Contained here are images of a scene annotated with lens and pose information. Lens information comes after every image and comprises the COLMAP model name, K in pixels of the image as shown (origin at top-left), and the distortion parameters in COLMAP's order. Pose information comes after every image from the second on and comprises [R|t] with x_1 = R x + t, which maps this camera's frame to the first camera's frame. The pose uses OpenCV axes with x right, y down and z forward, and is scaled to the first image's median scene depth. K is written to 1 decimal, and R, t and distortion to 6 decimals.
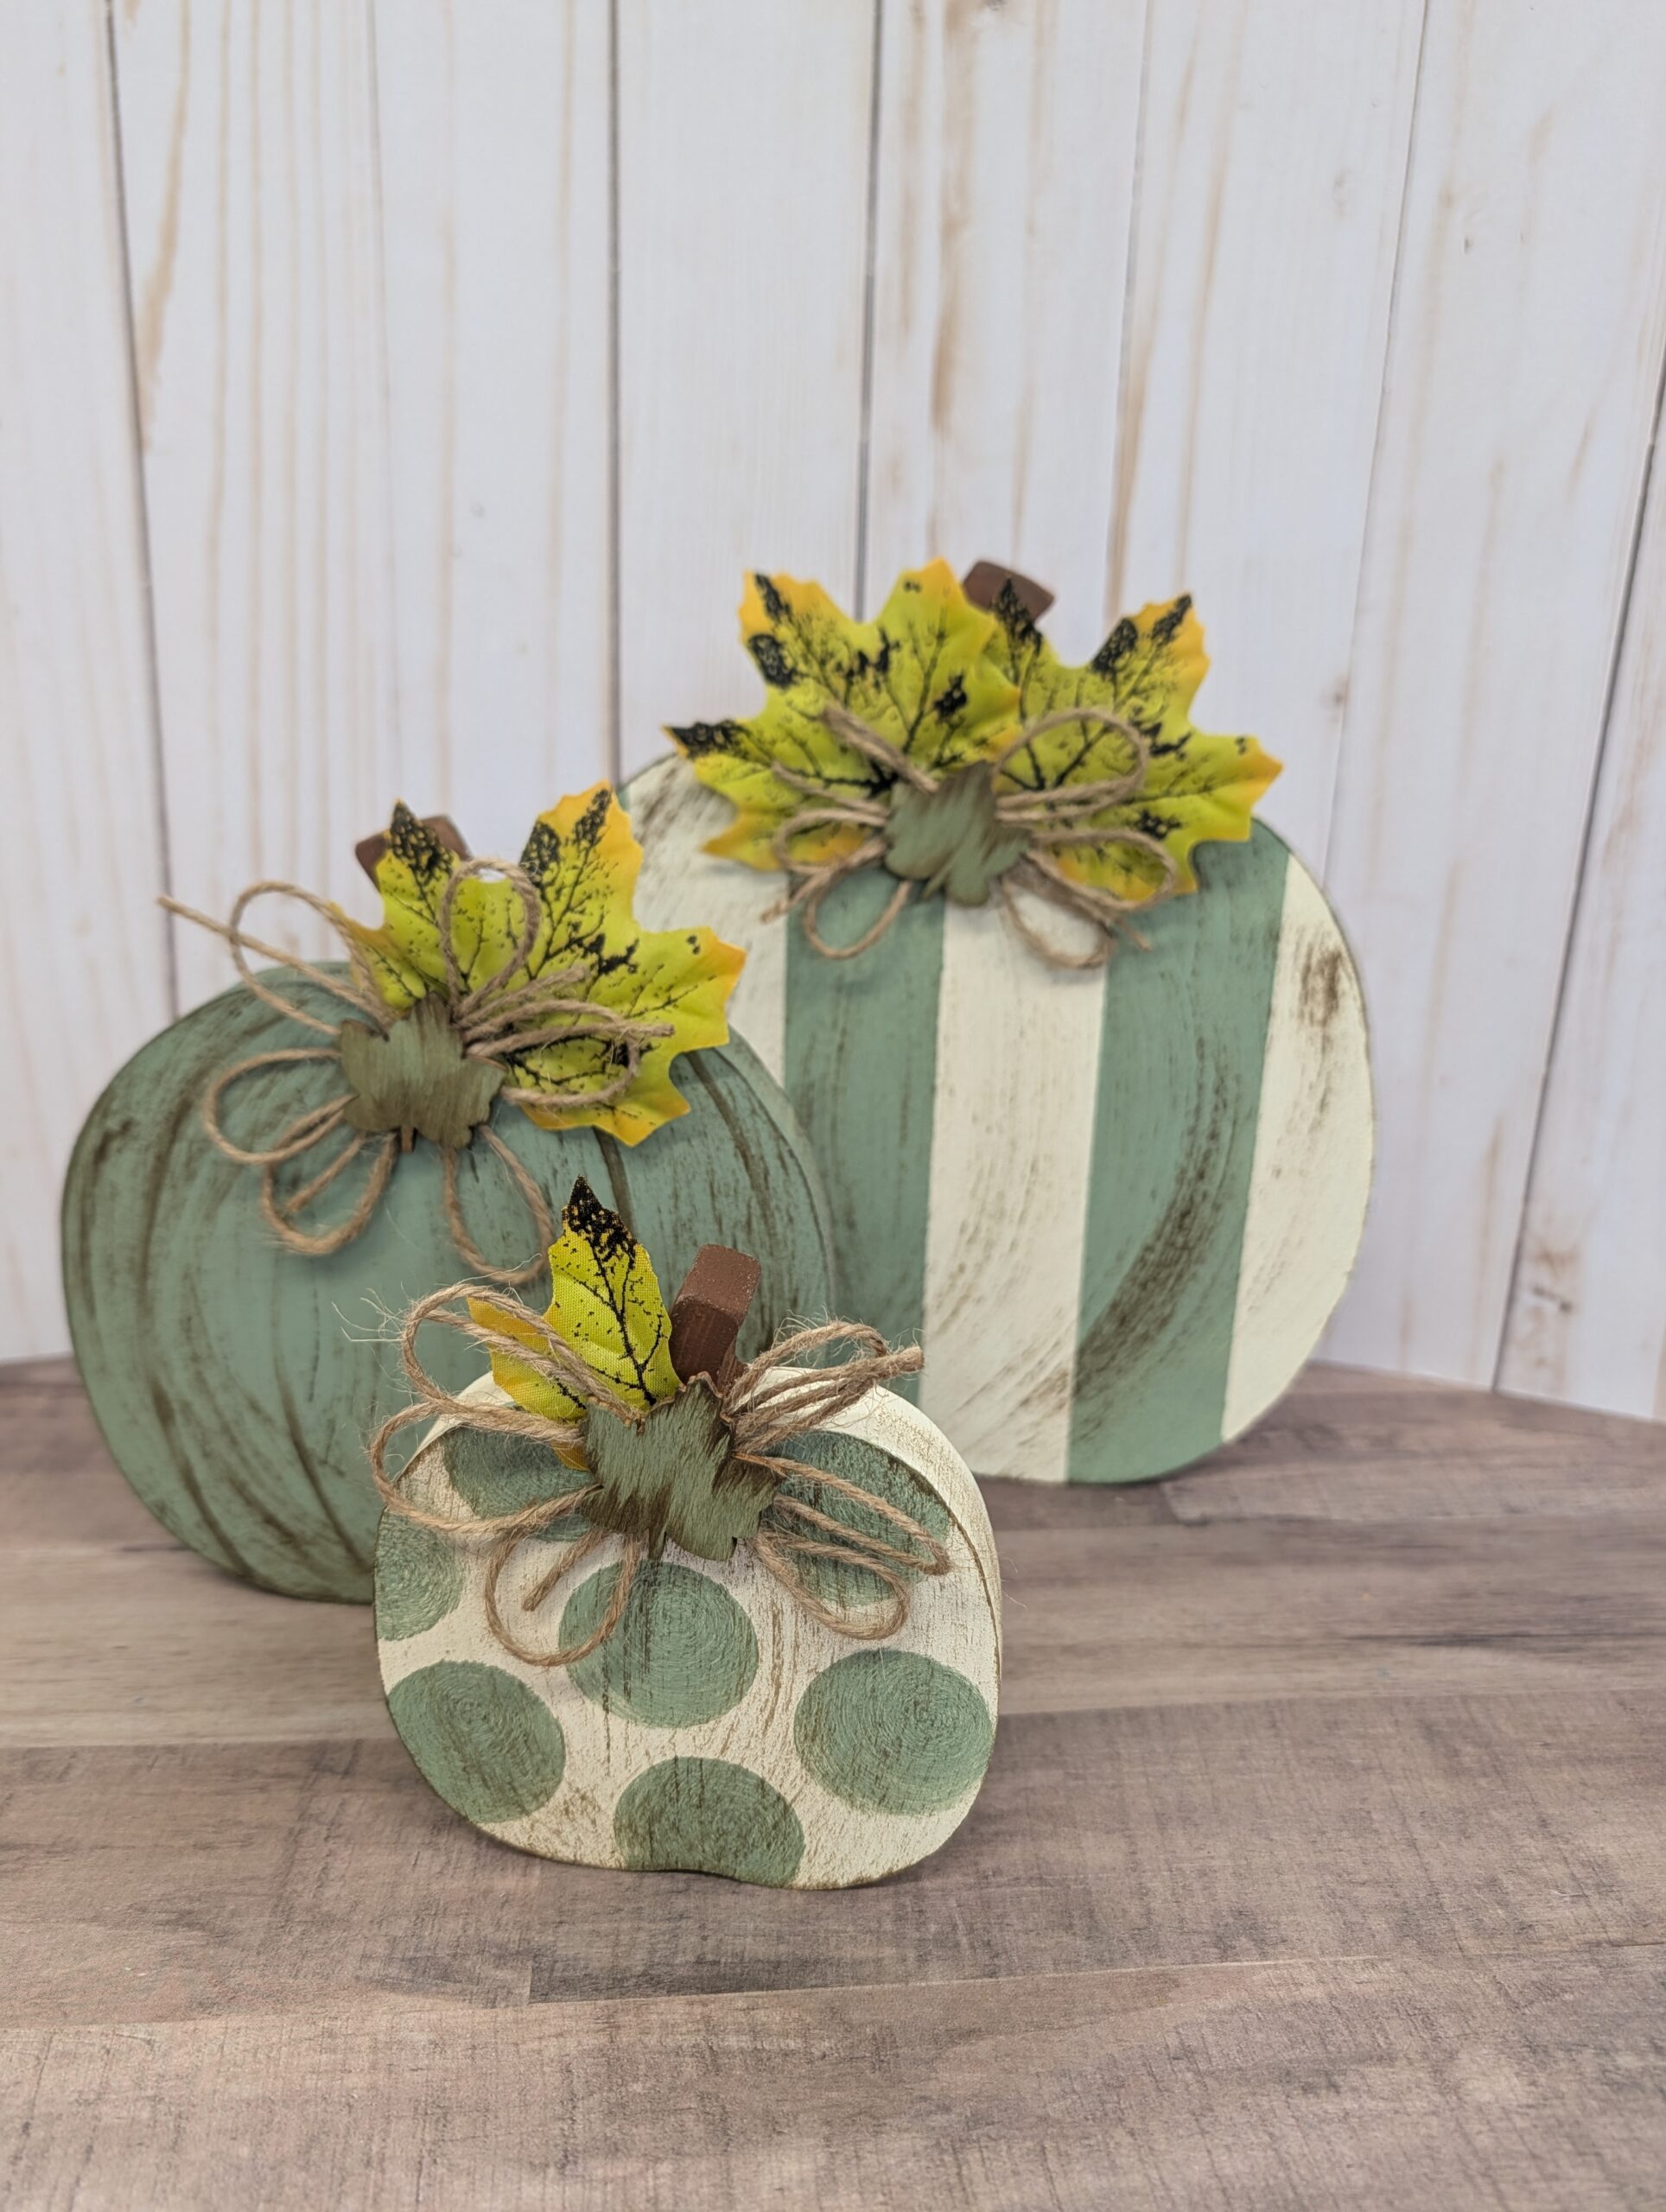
lens RADIAL K [[1622.7, 0, 826.5], [0, 1622.7, 1084.4], [0, 0, 1]] dist [-0.010290, -0.007203]
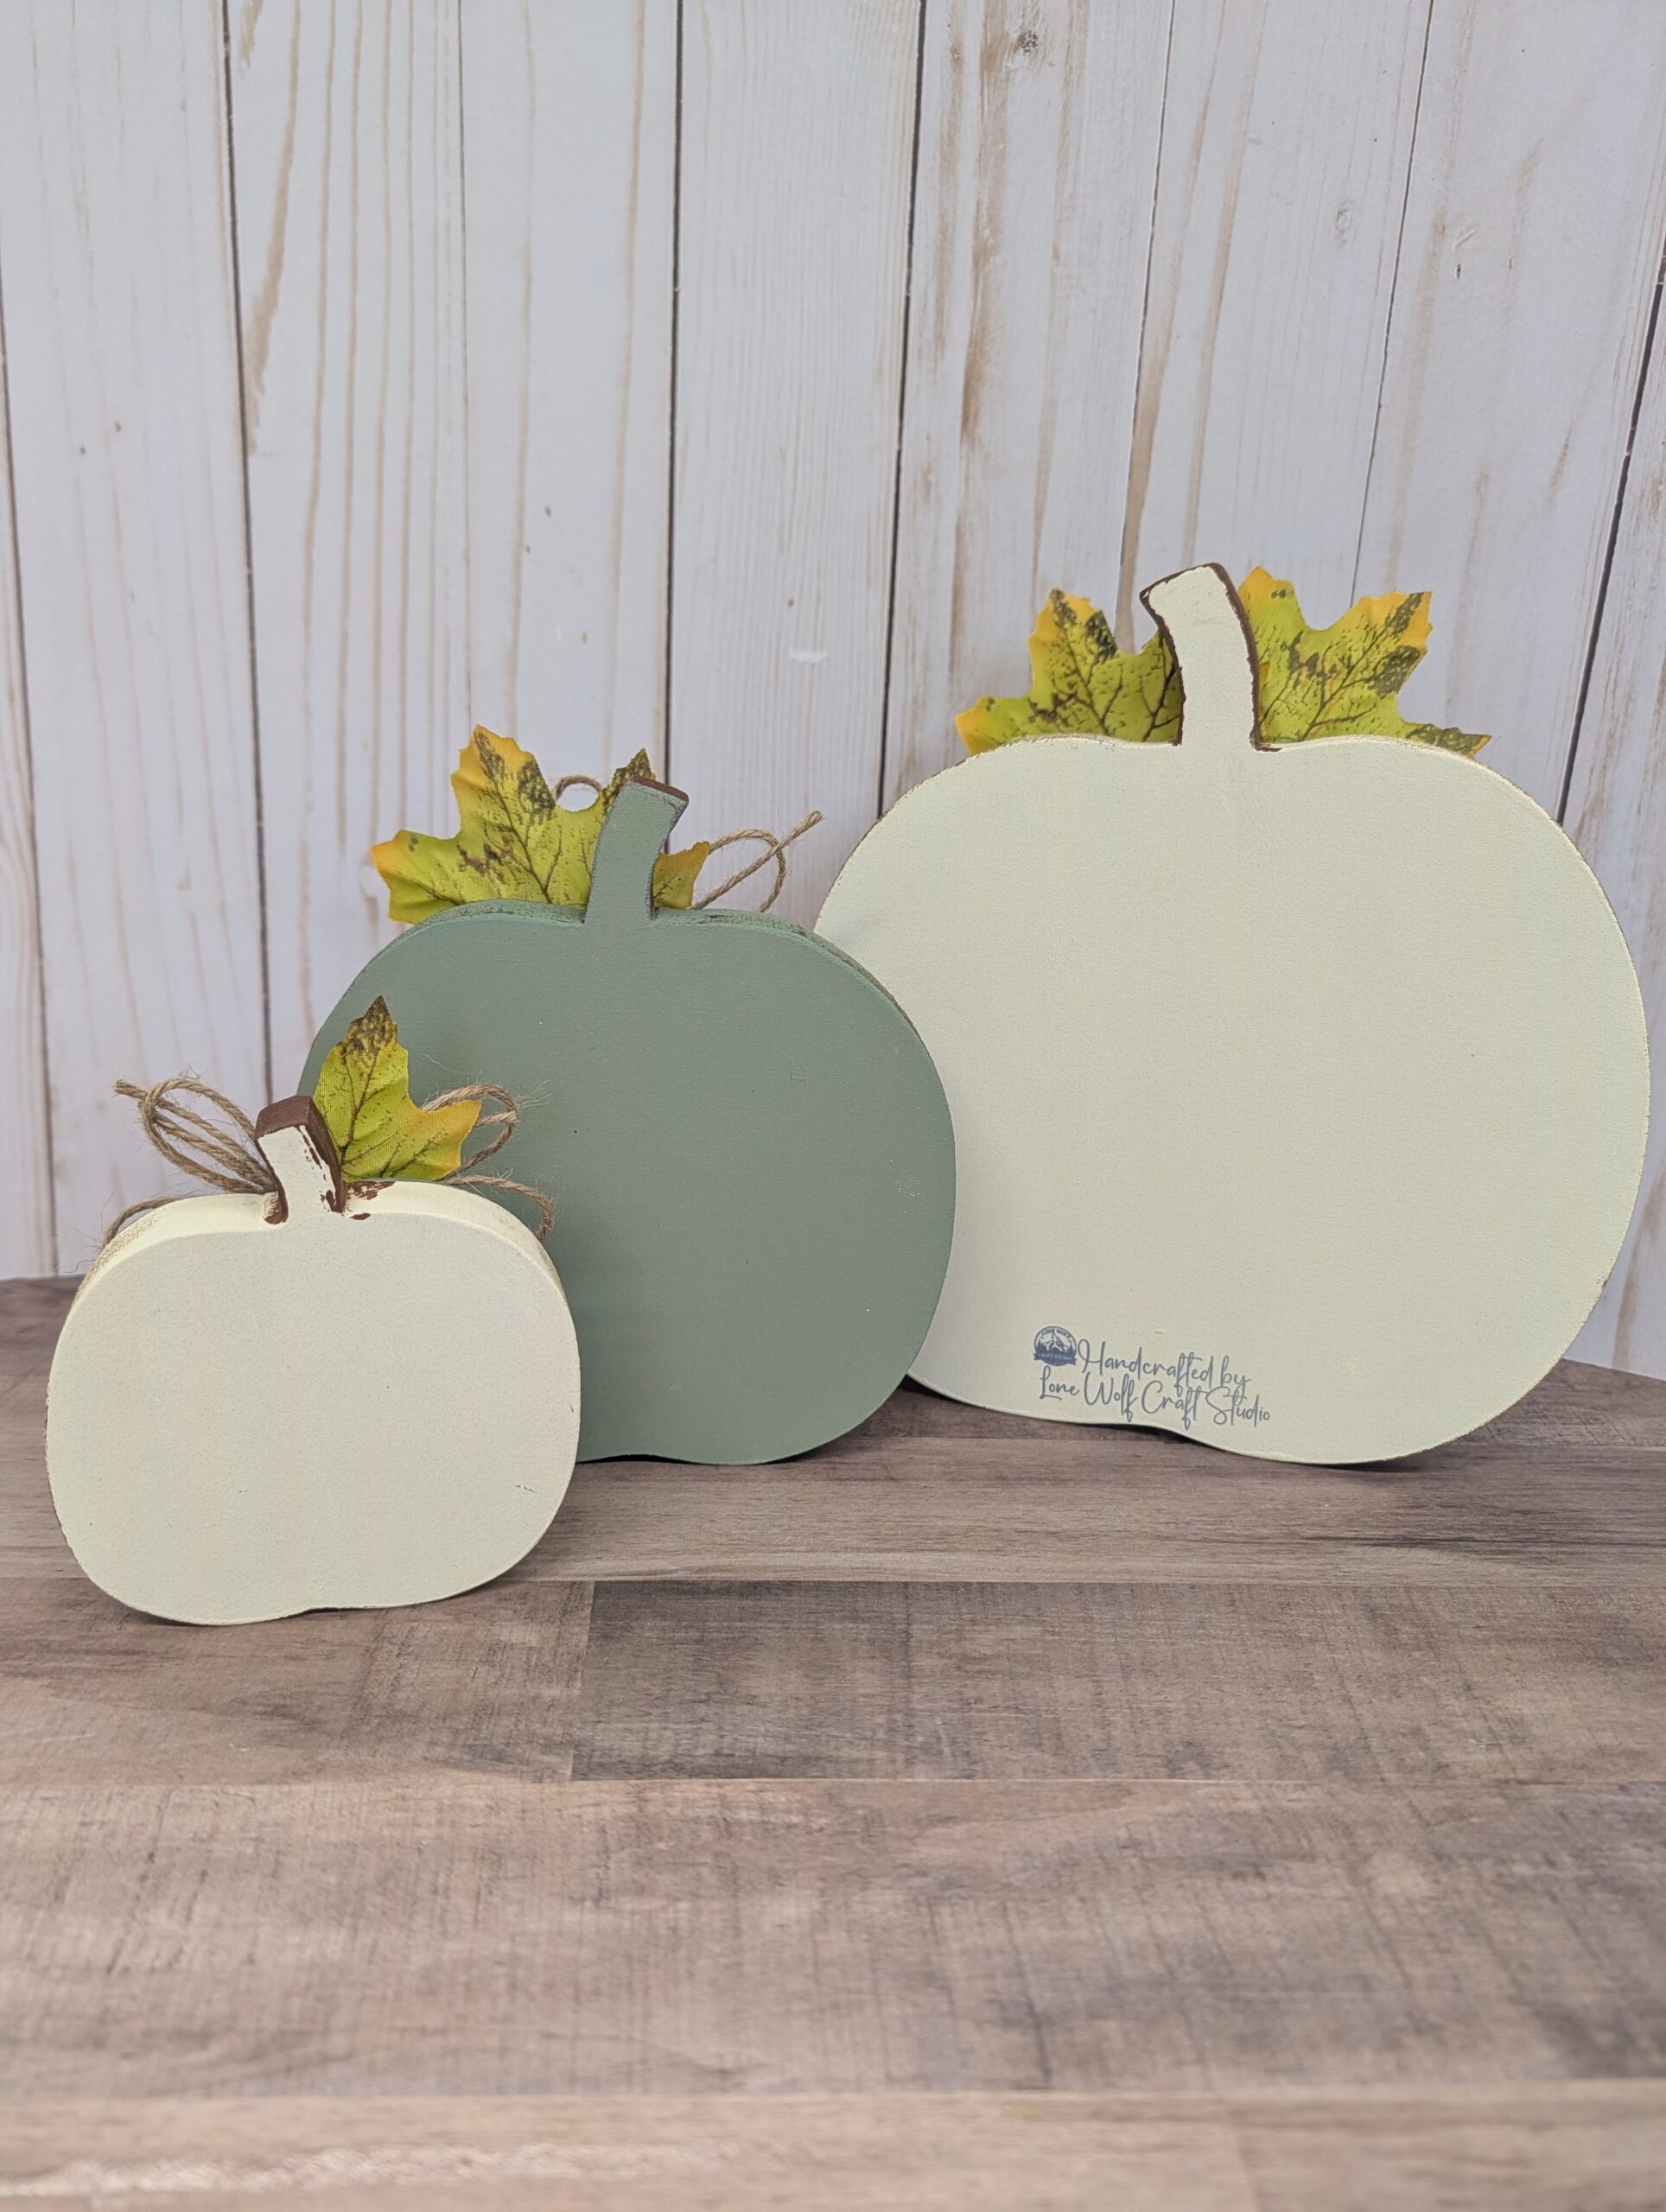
lens RADIAL K [[1605.1, 0, 799.0], [0, 1605.1, 1112.1], [0, 0, 1]] dist [-0.008968, 0.002492]
pose [[0.998954, 0.023928, -0.038974, 0.014521], [-0.023491, 0.999656, 0.011633, 0.064026], [0.039239, -0.010705, 0.999172, -0.146409]]
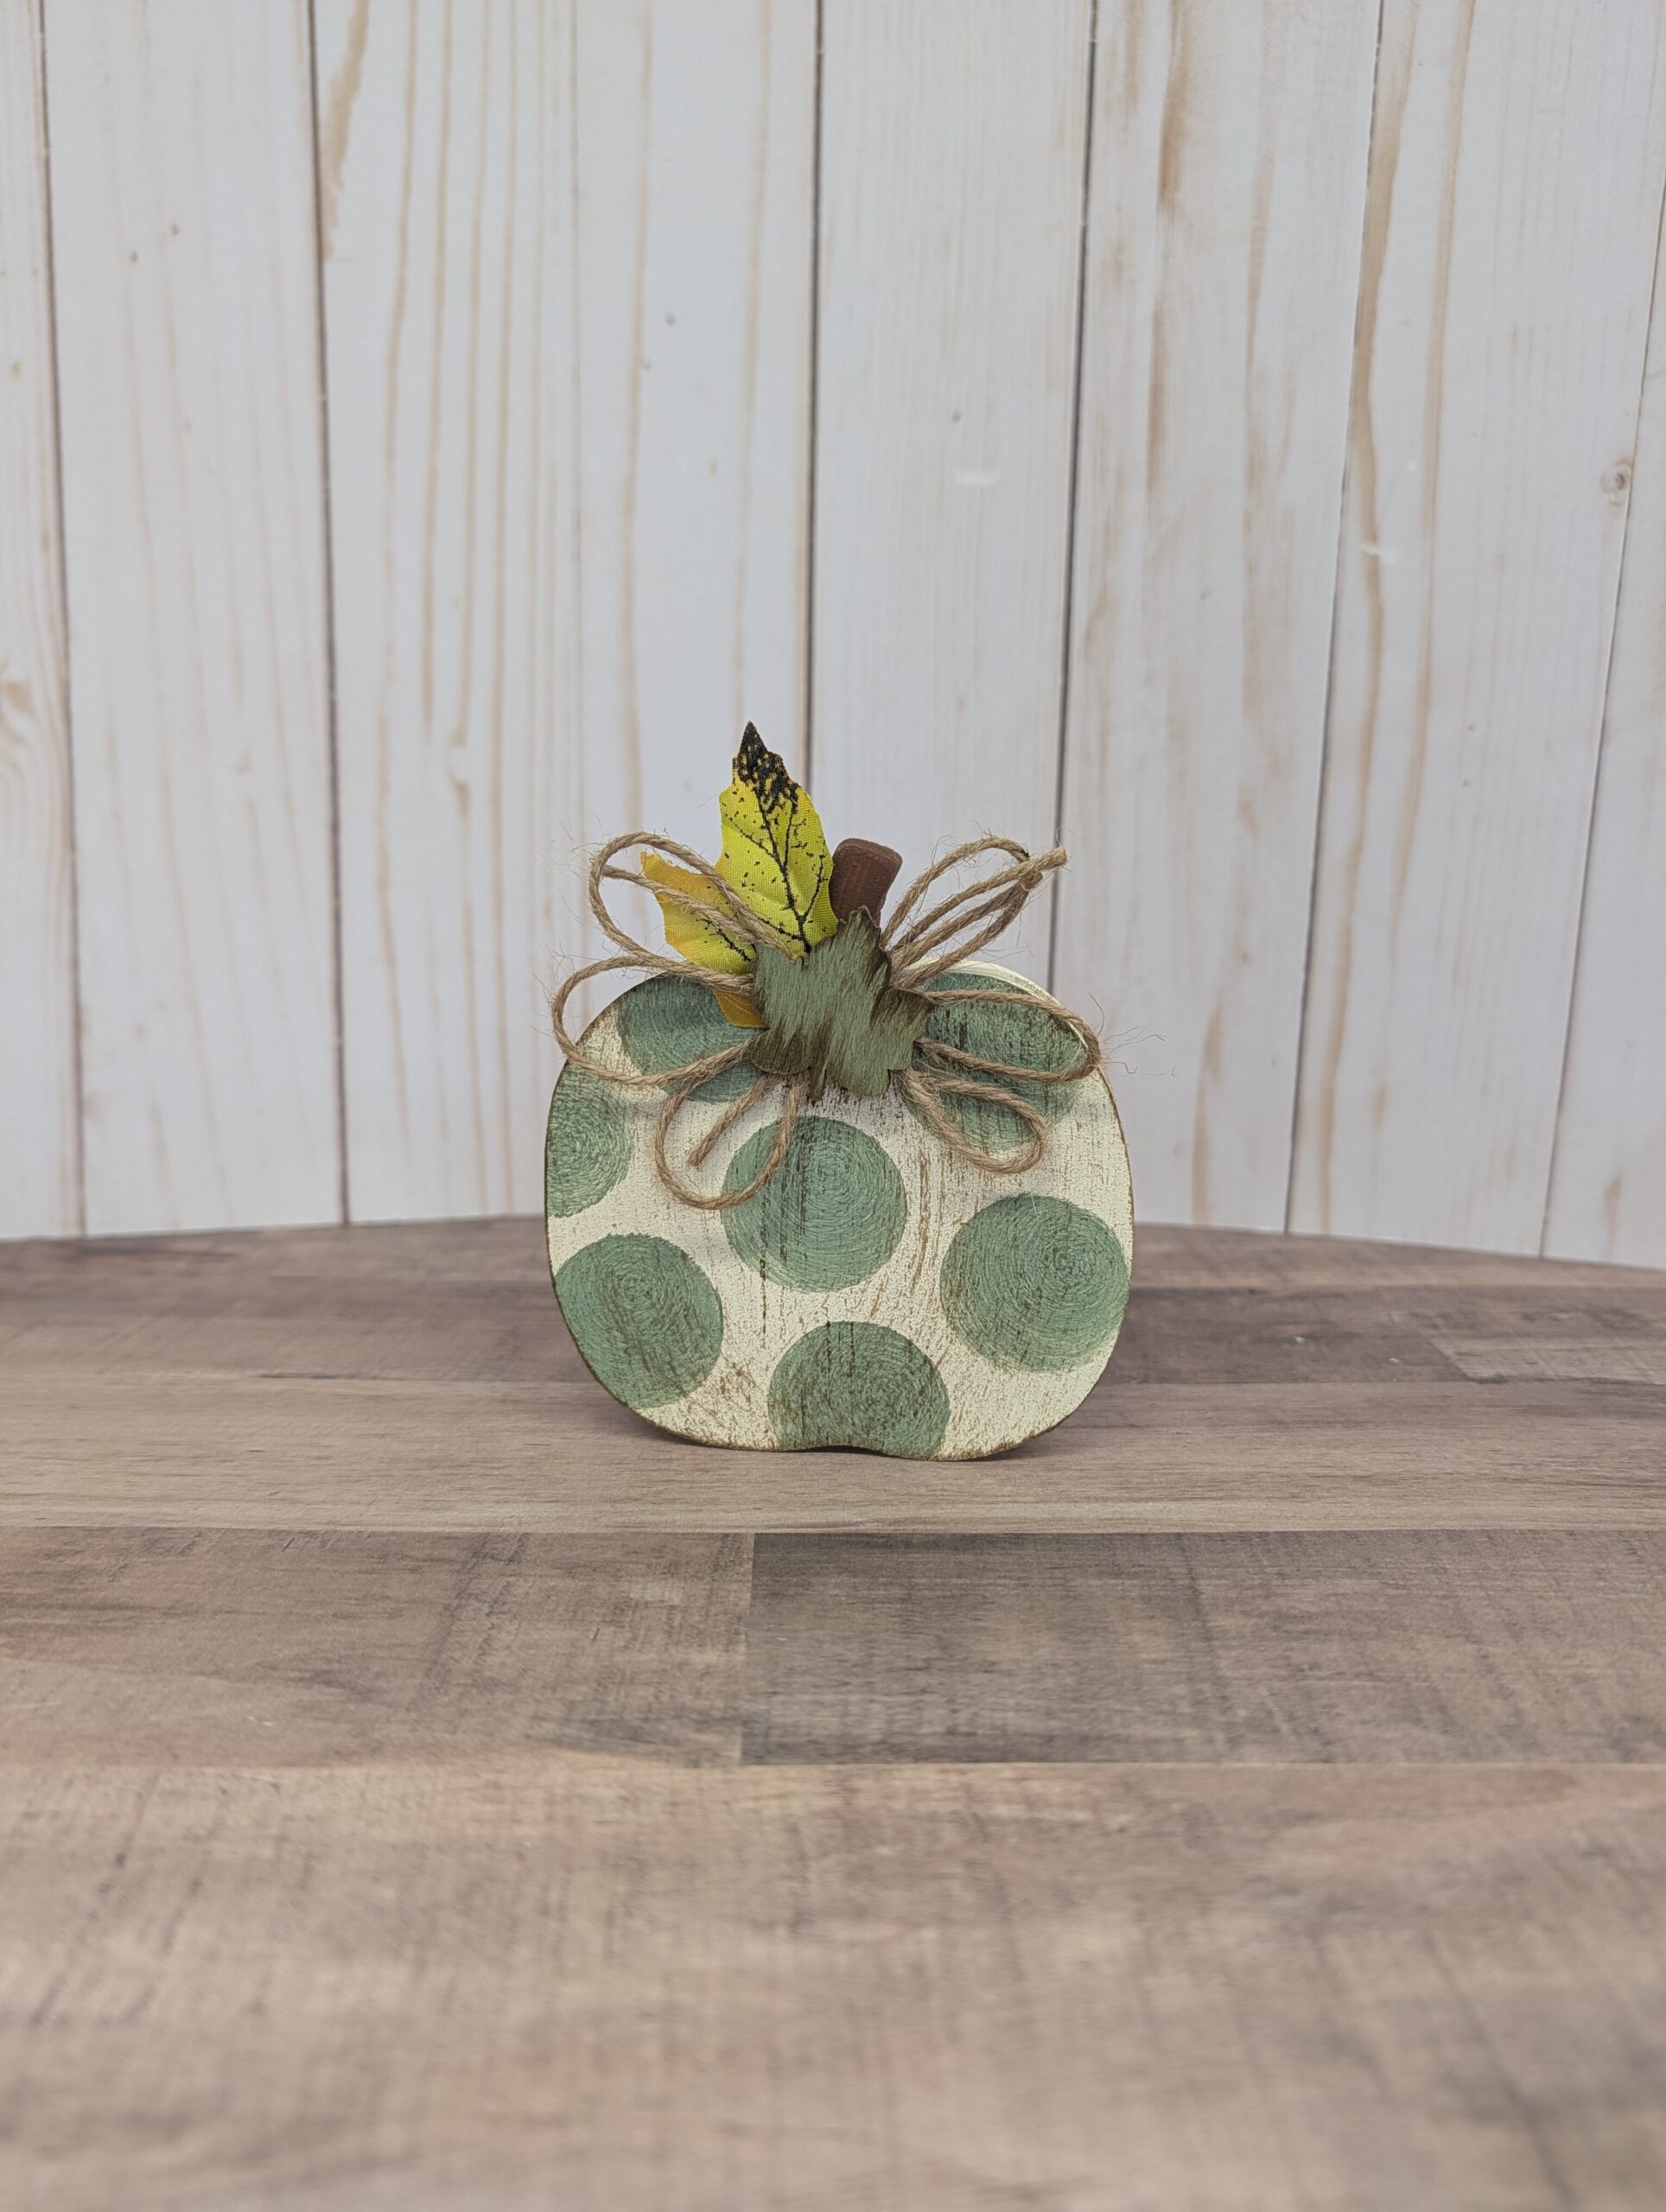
lens RADIAL K [[1619.9, 0, 829.9], [0, 1619.9, 1125.0], [0, 0, 1]] dist [-0.019587, 0.010787]
pose [[0.997034, 0.004859, -0.076810, -0.079006], [-0.010734, 0.997030, -0.076256, 0.306788], [0.076211, 0.076855, 0.994125, 0.183854]]
